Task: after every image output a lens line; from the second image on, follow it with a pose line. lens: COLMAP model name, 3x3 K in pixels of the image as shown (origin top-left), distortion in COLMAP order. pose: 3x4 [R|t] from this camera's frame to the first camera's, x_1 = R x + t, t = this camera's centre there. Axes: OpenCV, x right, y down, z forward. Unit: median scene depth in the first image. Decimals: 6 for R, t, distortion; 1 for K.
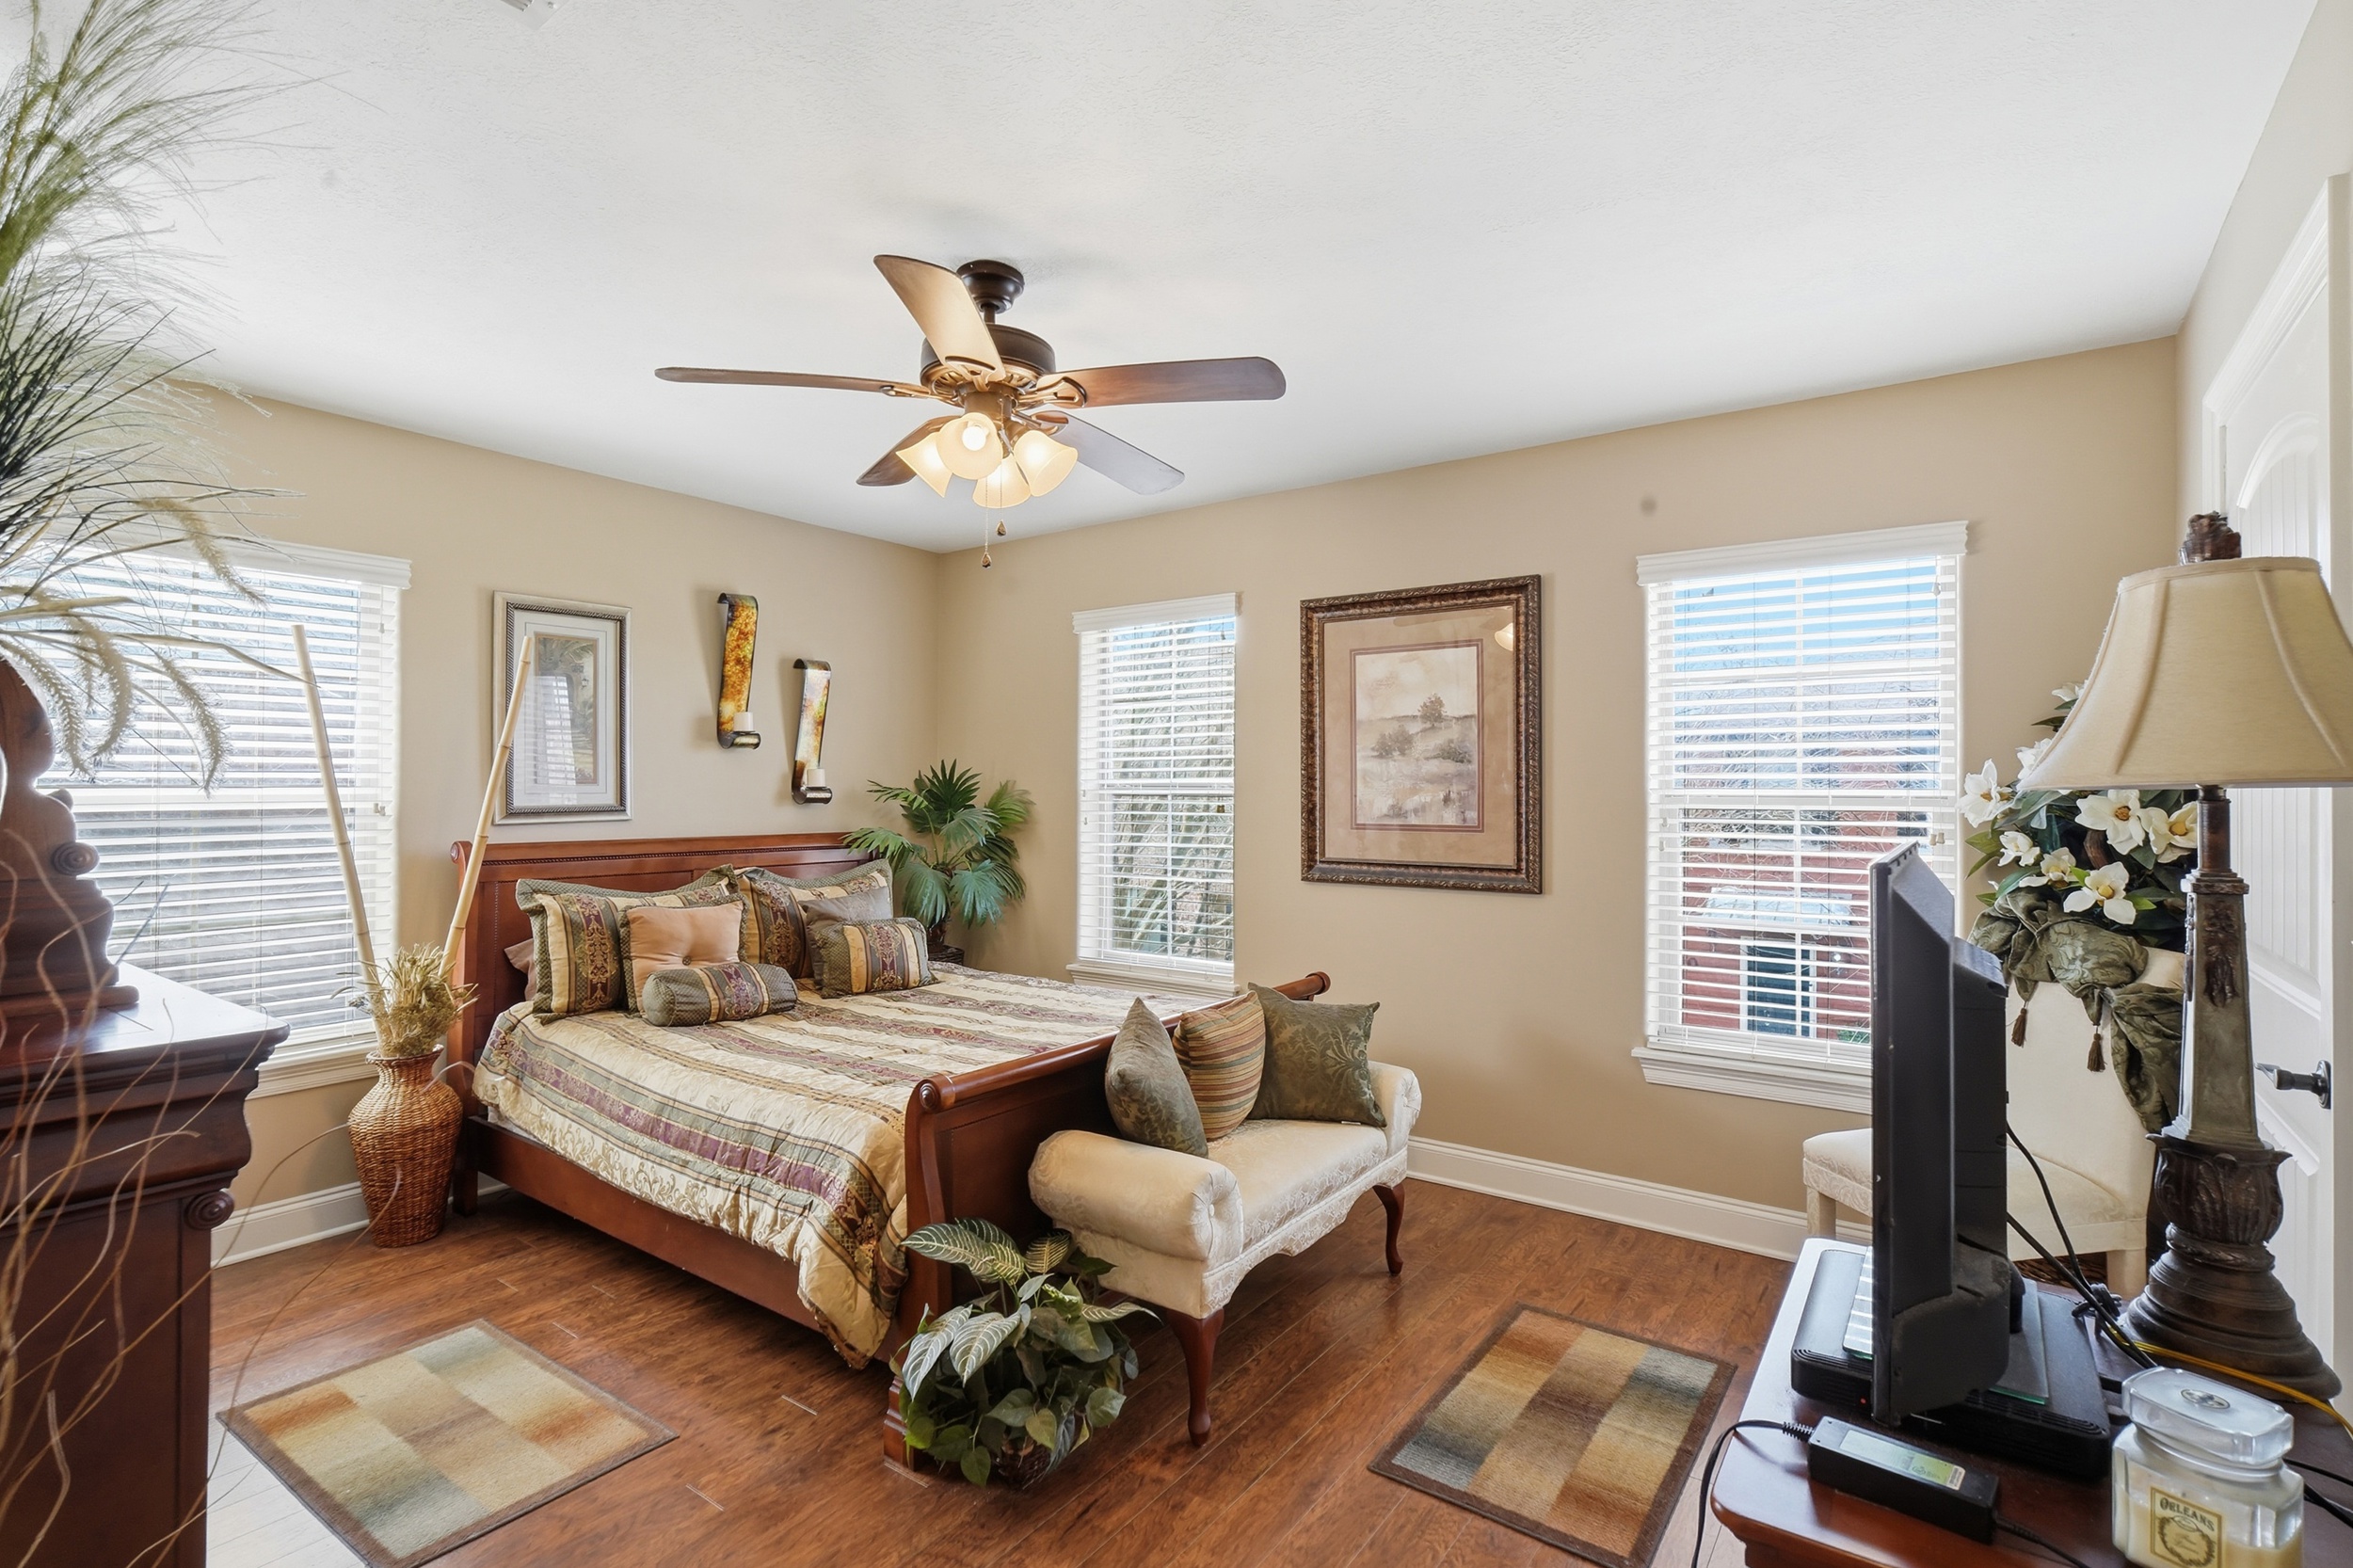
lens RADIAL K [[1134.8, 0, 1172.2], [0, 1134.8, 795.2], [0, 0, 1]] dist [-0.001484, 0.001132]
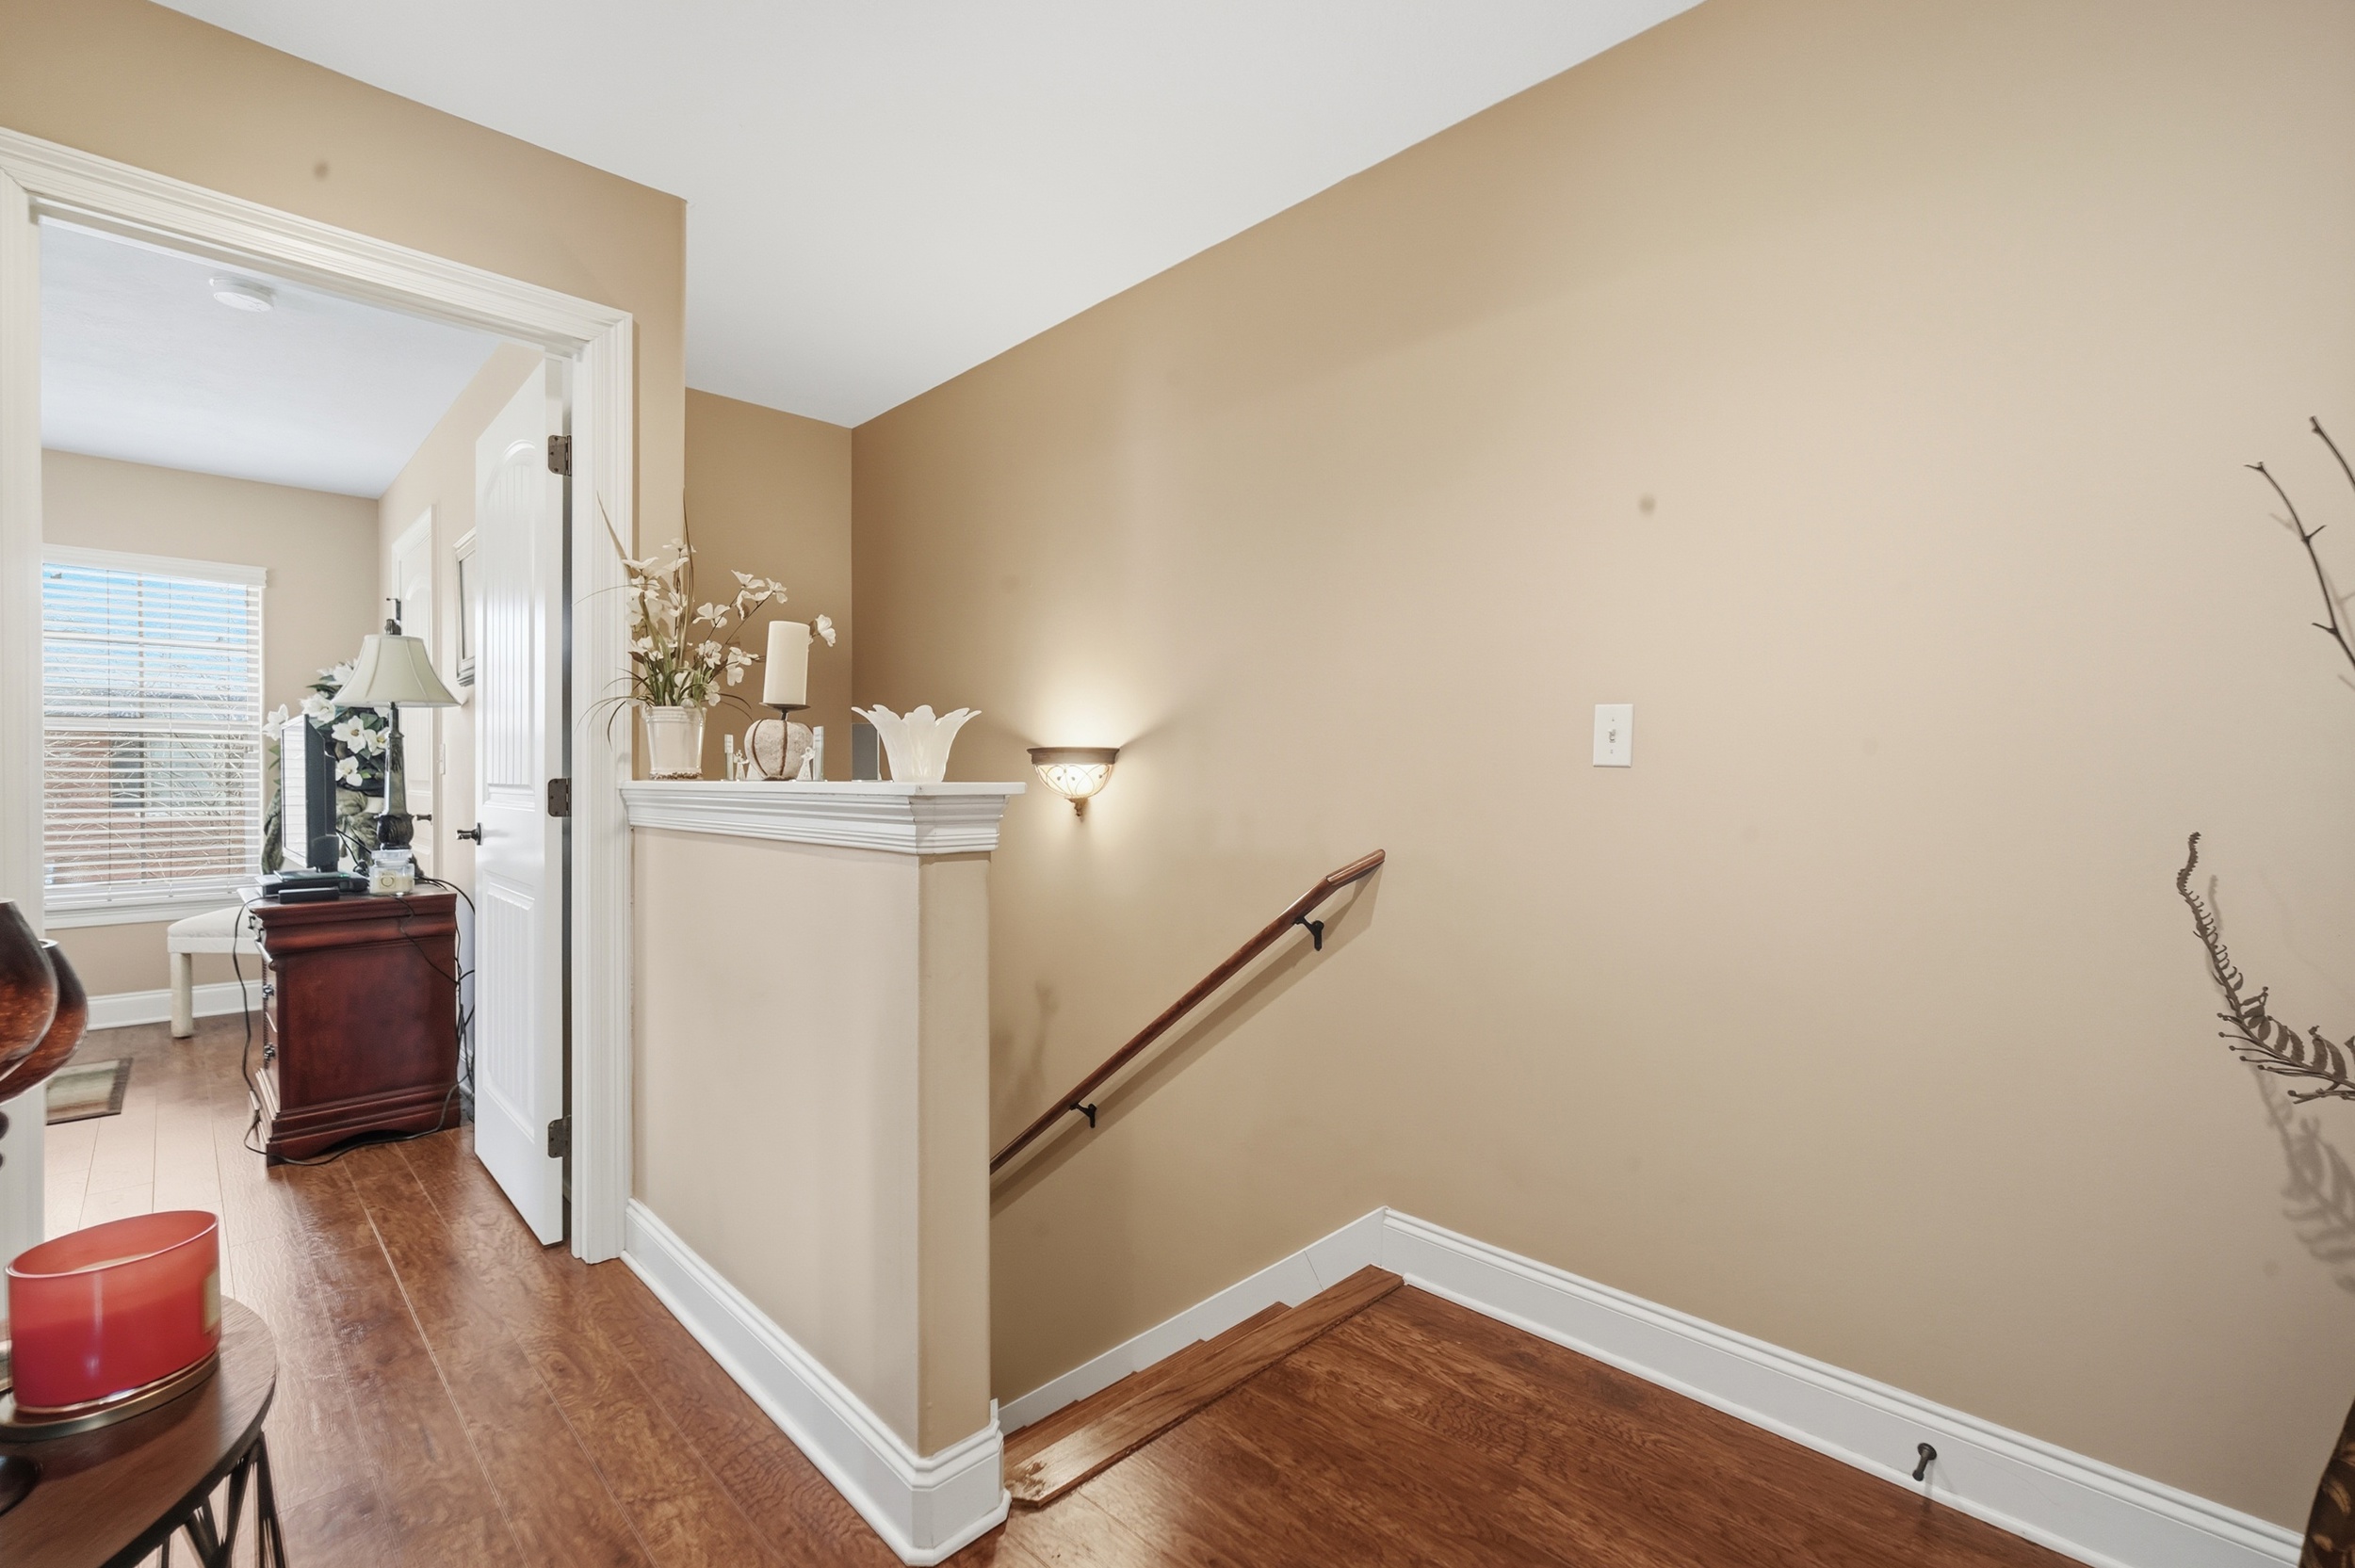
lens RADIAL K [[1031.4, 0, 1174.9], [0, 1031.4, 787.6], [0, 0, 1]] dist [-0.000067, 0.000110]
pose [[0.182976, -0.014434, 0.983011, -0.740653], [-0.004524, 0.999869, 0.015523, 0.081034], [-0.983107, -0.007287, 0.182887, -0.815891]]
